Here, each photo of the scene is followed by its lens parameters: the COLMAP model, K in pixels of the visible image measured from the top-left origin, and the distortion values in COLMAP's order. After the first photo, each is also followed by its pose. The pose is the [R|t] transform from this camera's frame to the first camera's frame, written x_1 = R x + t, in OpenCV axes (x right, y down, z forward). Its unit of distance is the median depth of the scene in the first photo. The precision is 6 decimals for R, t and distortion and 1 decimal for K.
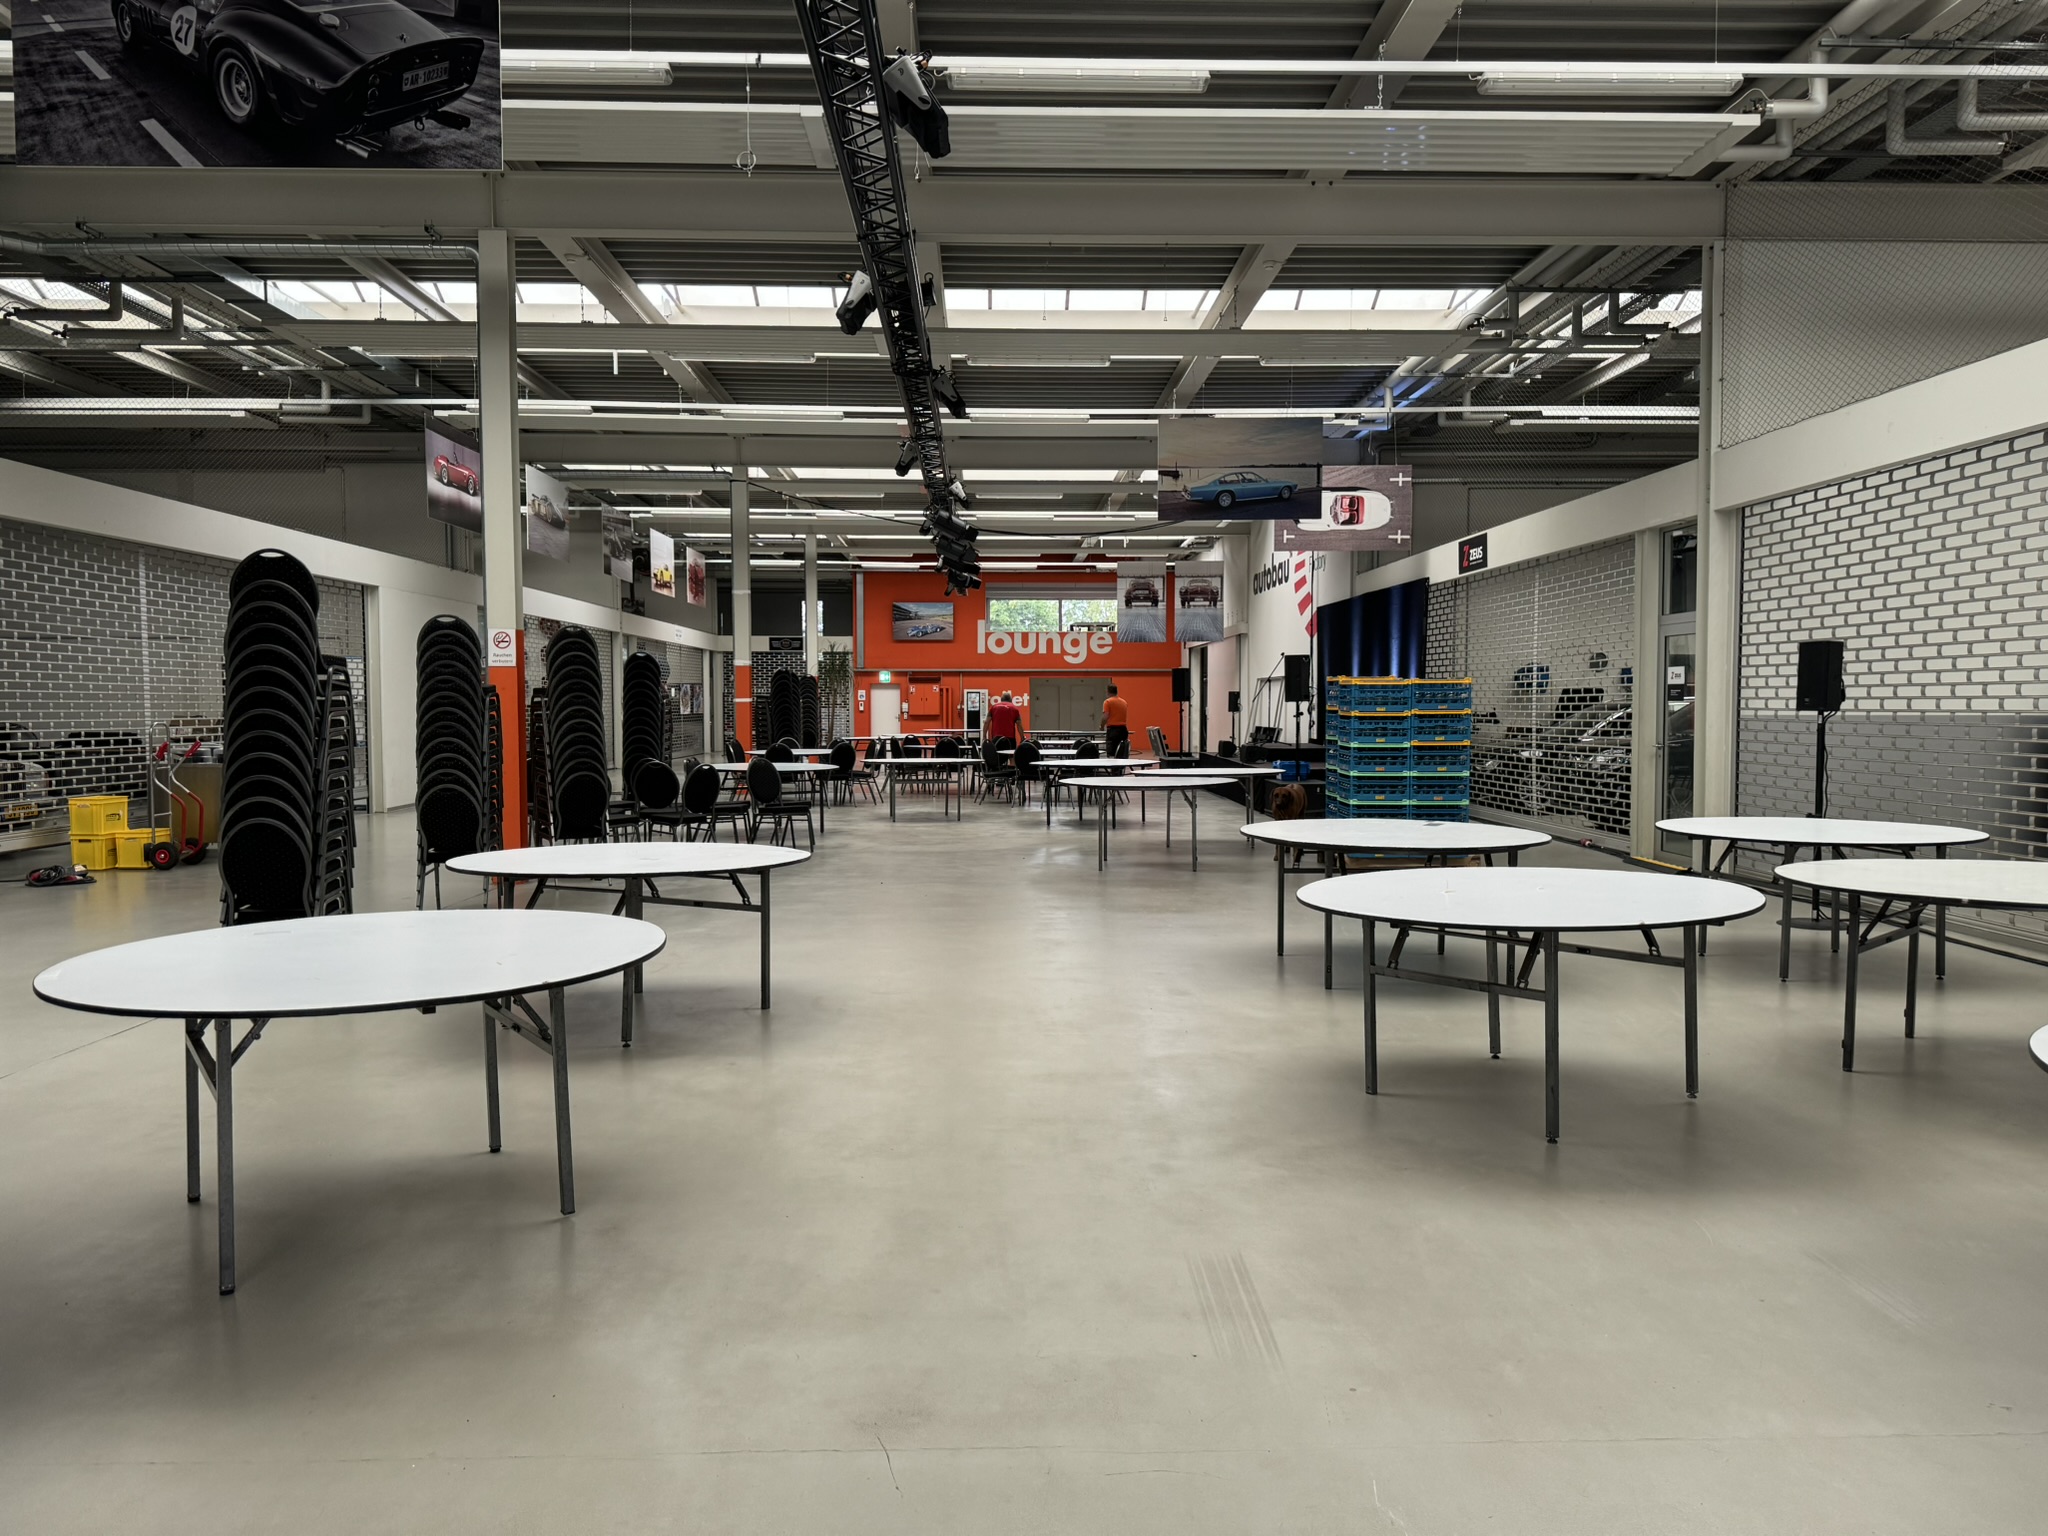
lens RADIAL K [[1424.3, 0, 1013.0], [0, 1424.3, 758.9], [0, 0, 1]] dist [0.057109, -0.018568]
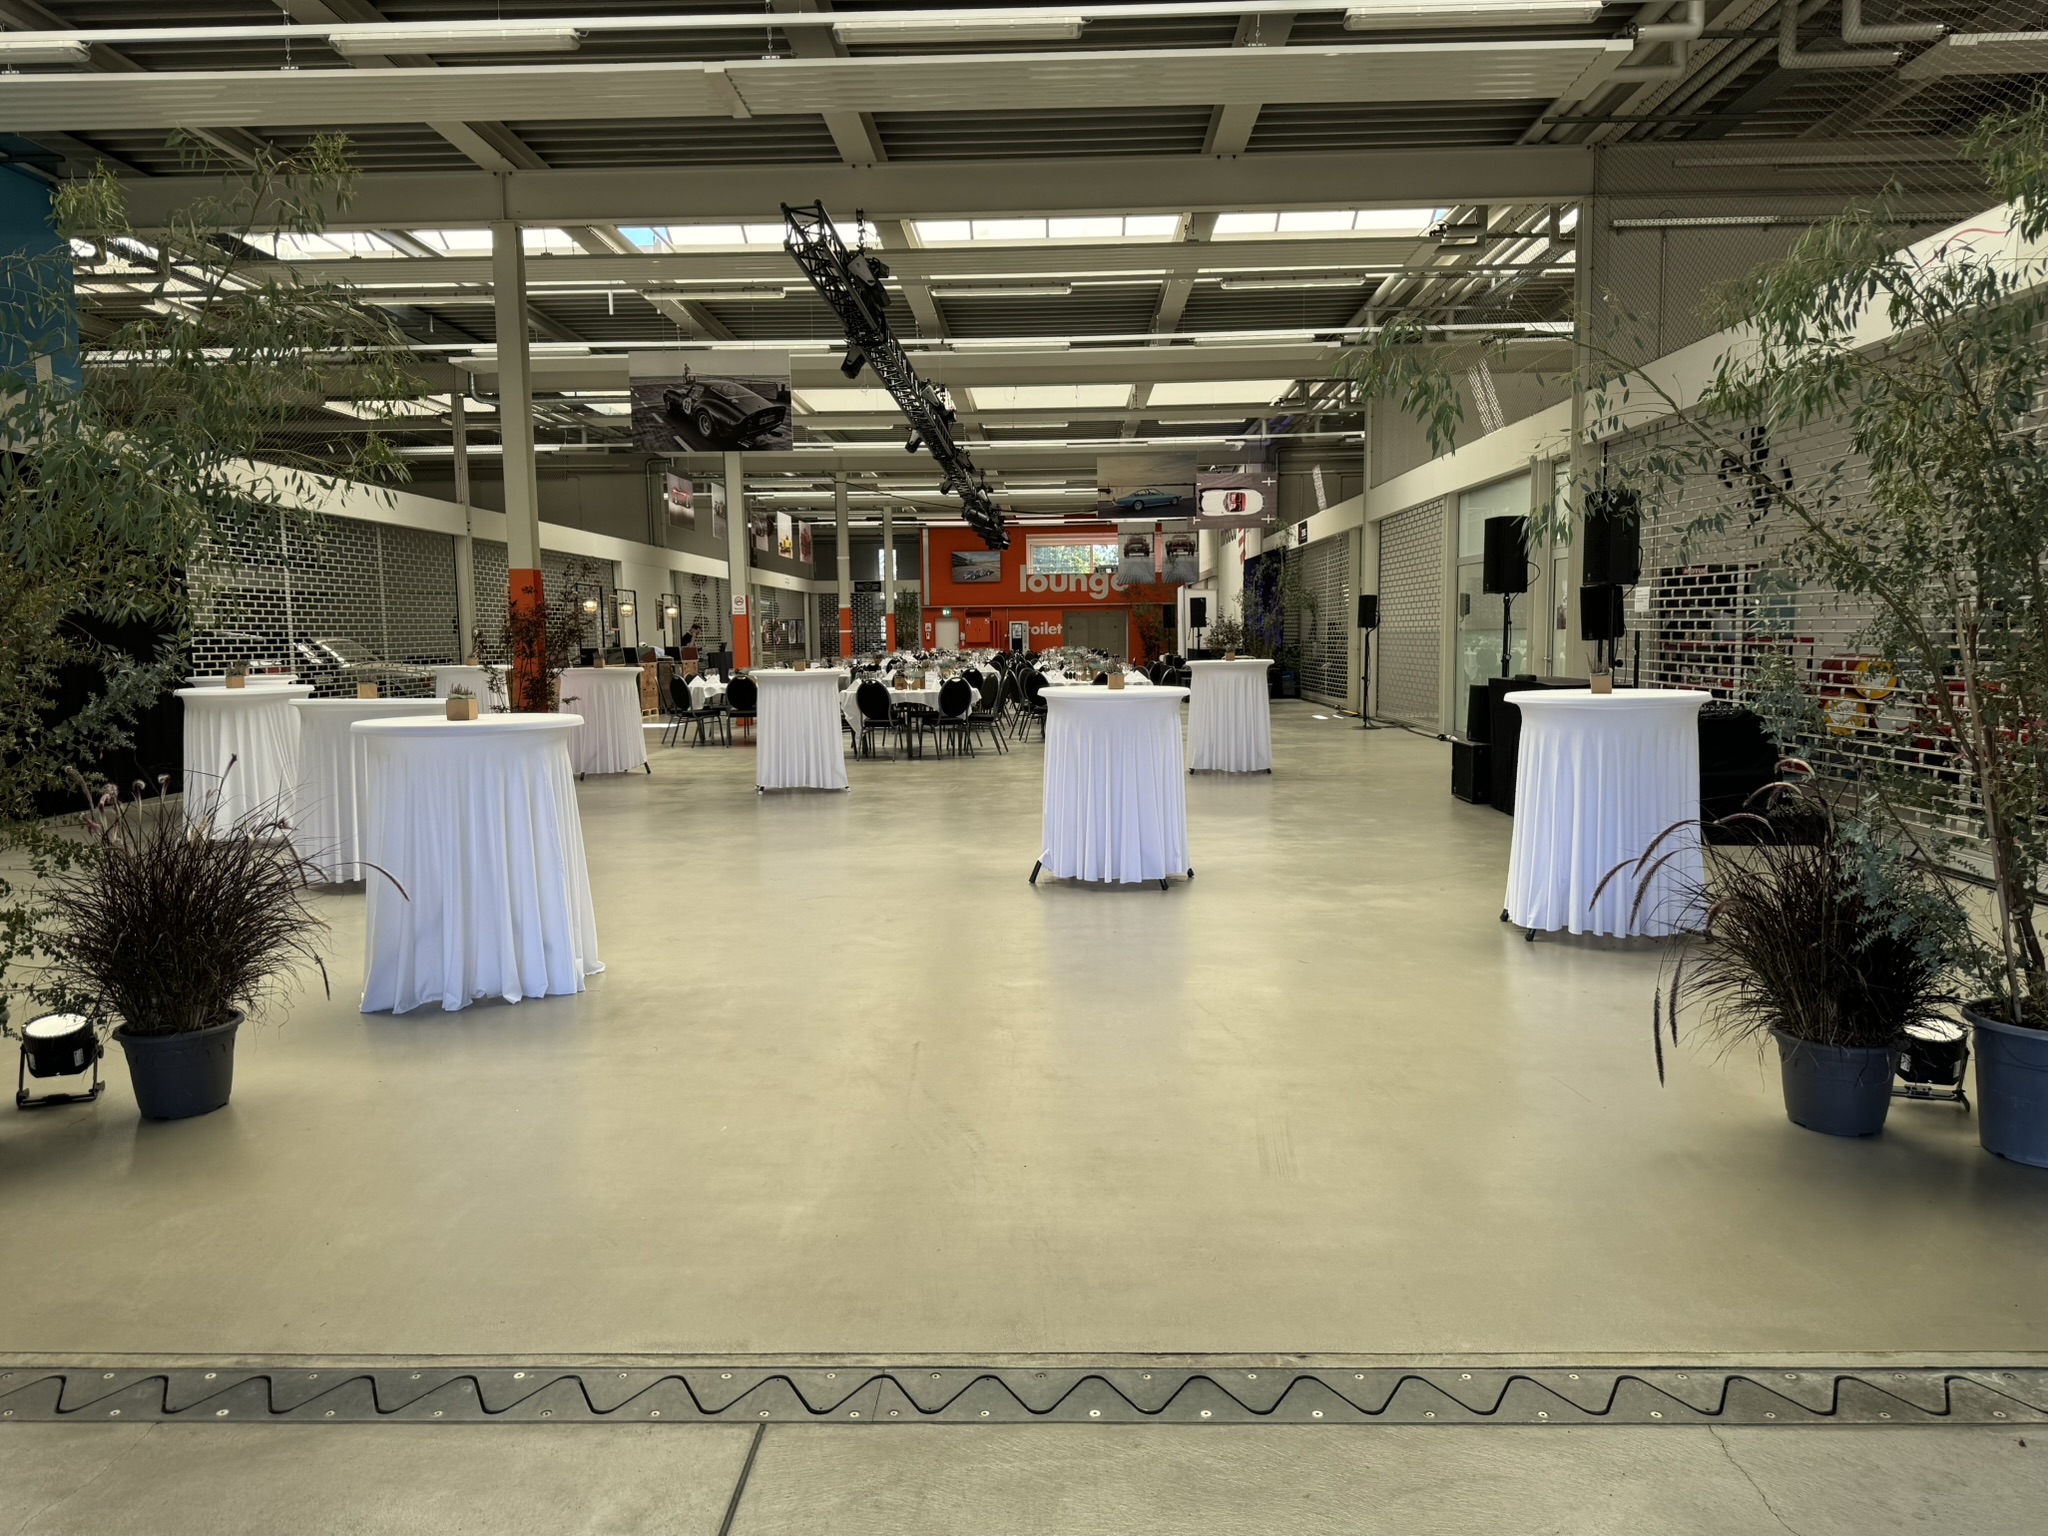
lens RADIAL K [[1424.3, 0, 1021.5], [0, 1424.3, 772.7], [0, 0, 1]] dist [0.057109, -0.018568]
pose [[0.998898, -0.008472, -0.046165, 0.061572], [0.011142, 0.998260, 0.057907, 0.022467], [0.045594, -0.058358, 0.997254, -0.486481]]
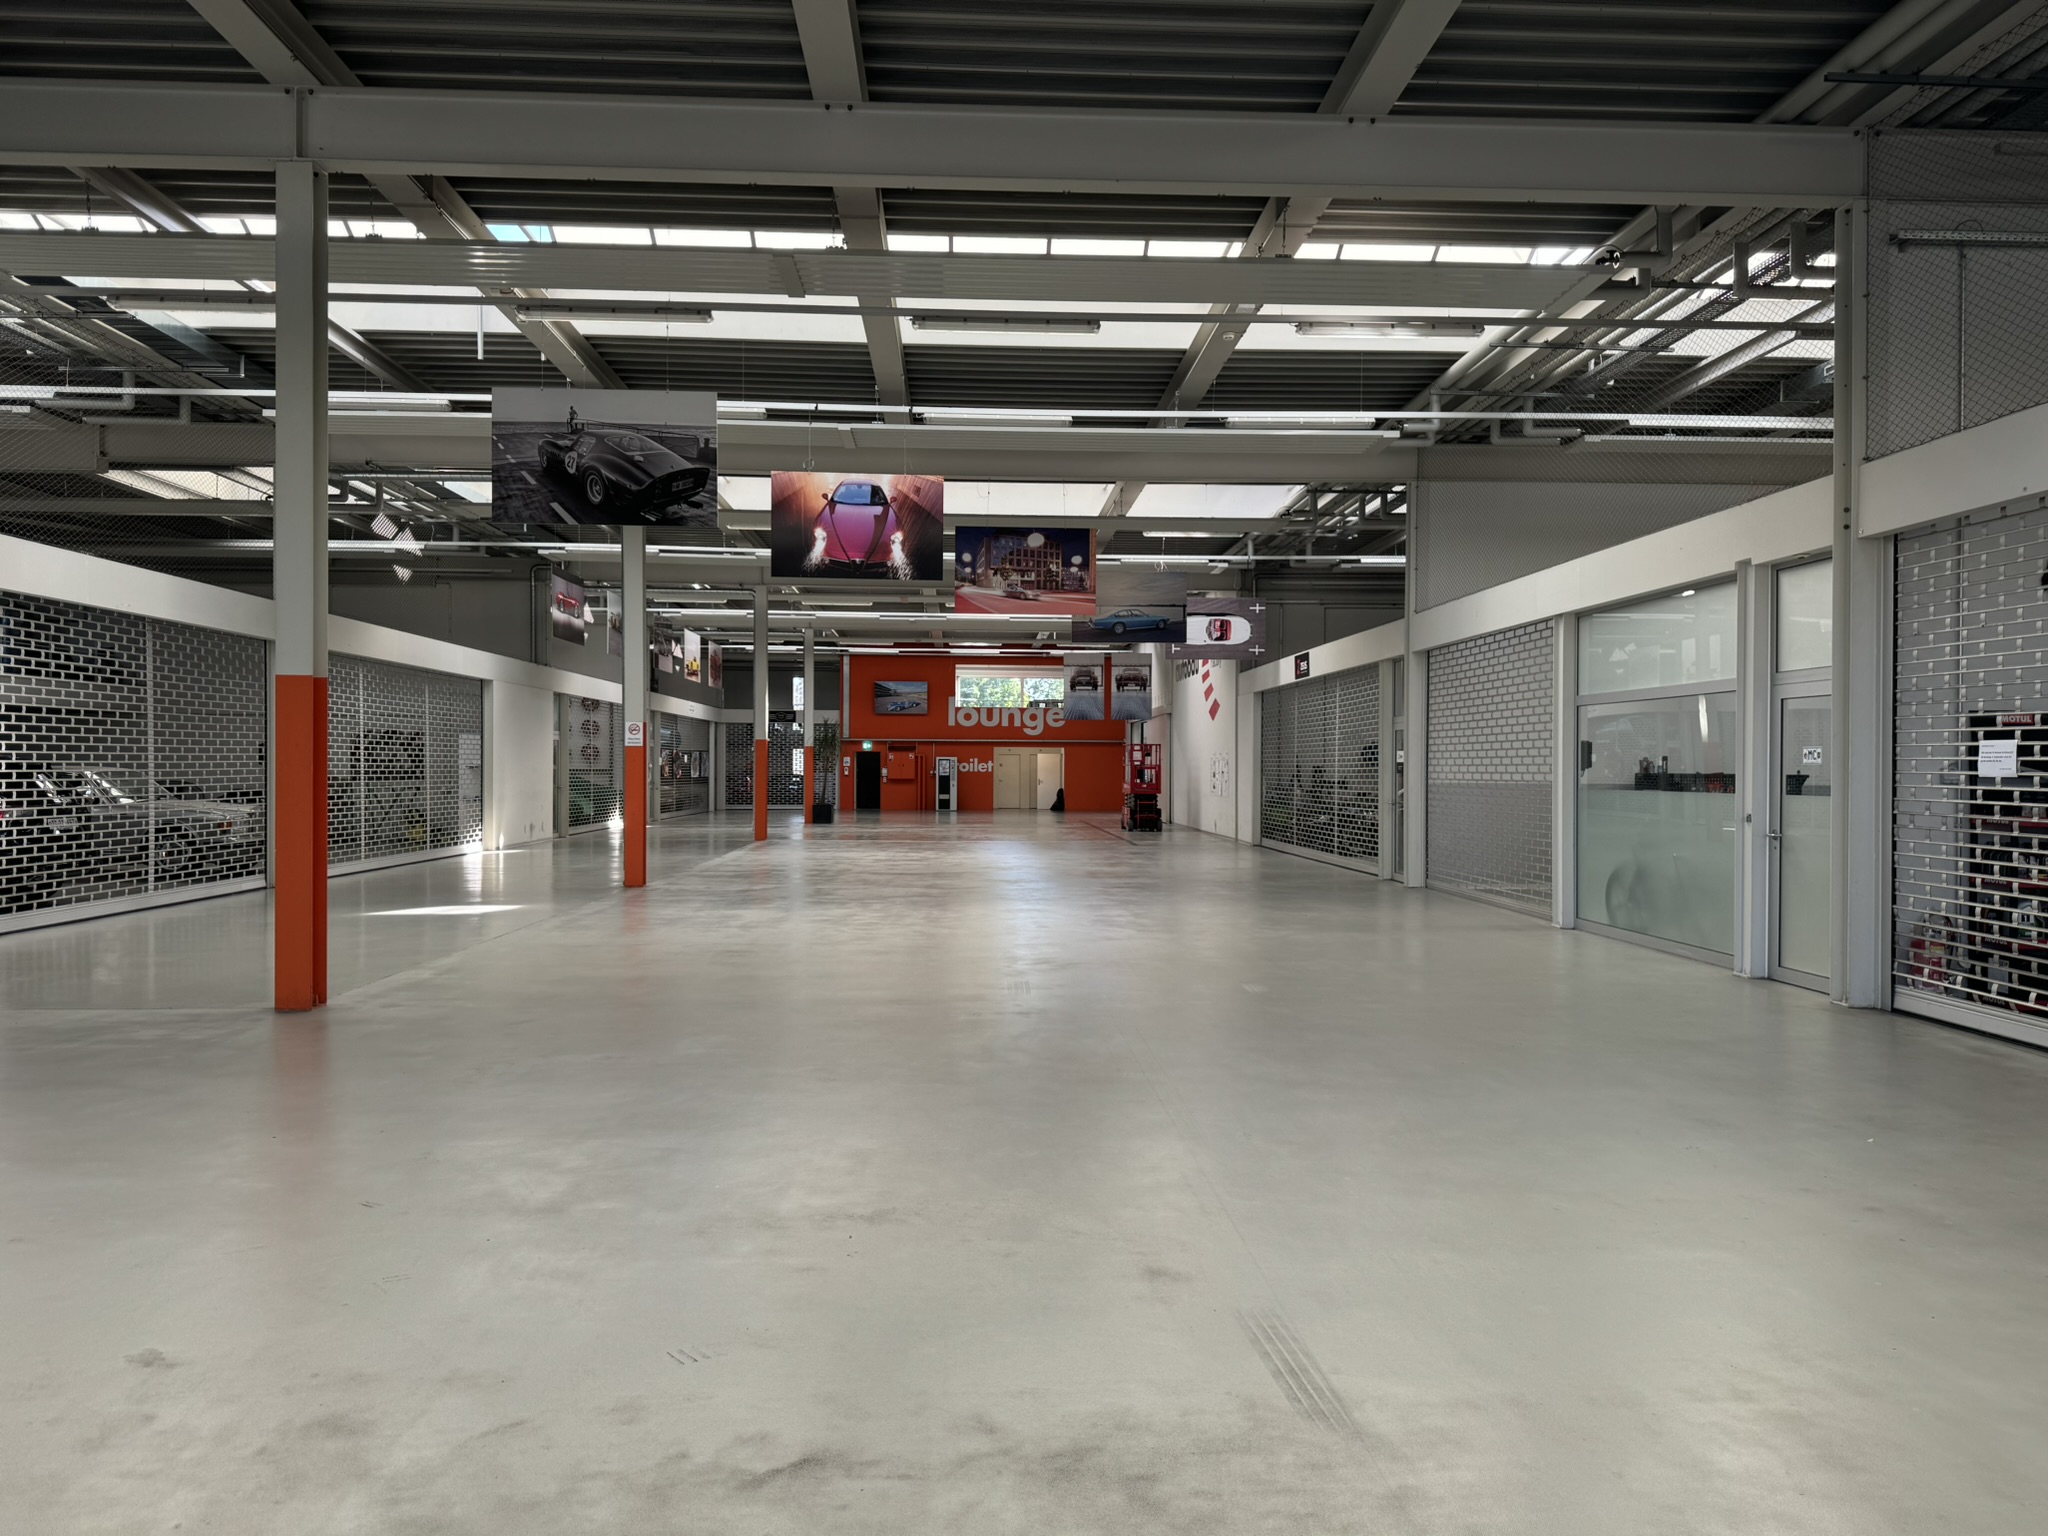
lens RADIAL K [[1424.3, 0, 1032.1], [0, 1424.3, 767.2], [0, 0, 1]] dist [0.057109, -0.018568]
pose [[0.999495, 0.006699, 0.031056, 0.013791], [-0.005457, 0.999189, -0.039902, 0.009101], [-0.031298, 0.039713, 0.998721, -0.285218]]
